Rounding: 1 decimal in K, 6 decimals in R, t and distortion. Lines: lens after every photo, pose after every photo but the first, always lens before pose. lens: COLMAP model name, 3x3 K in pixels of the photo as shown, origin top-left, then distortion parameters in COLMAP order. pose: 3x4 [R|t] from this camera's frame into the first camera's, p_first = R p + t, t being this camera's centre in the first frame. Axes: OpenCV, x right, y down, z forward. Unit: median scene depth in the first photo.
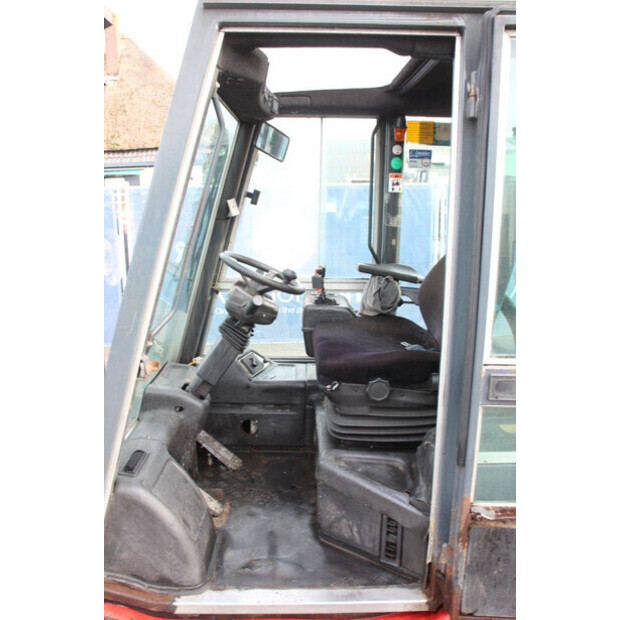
lens RADIAL K [[566.3, 0, 283.9], [0, 566.3, 310.0], [0, 0, 1]] dist [-0.162026, 0.000718]
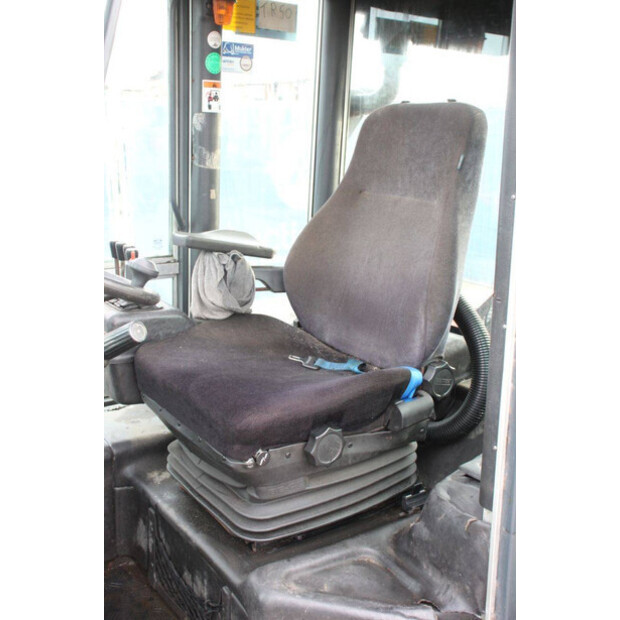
lens RADIAL K [[727.2, 0, 310.0], [0, 727.2, 310.0], [0, 0, 1]] dist [-0.016493, -0.005583]
pose [[0.787382, -0.131871, 0.602196, -0.234572], [0.095159, 0.991144, 0.092621, -0.061470], [-0.609077, -0.015624, 0.792957, 0.311164]]
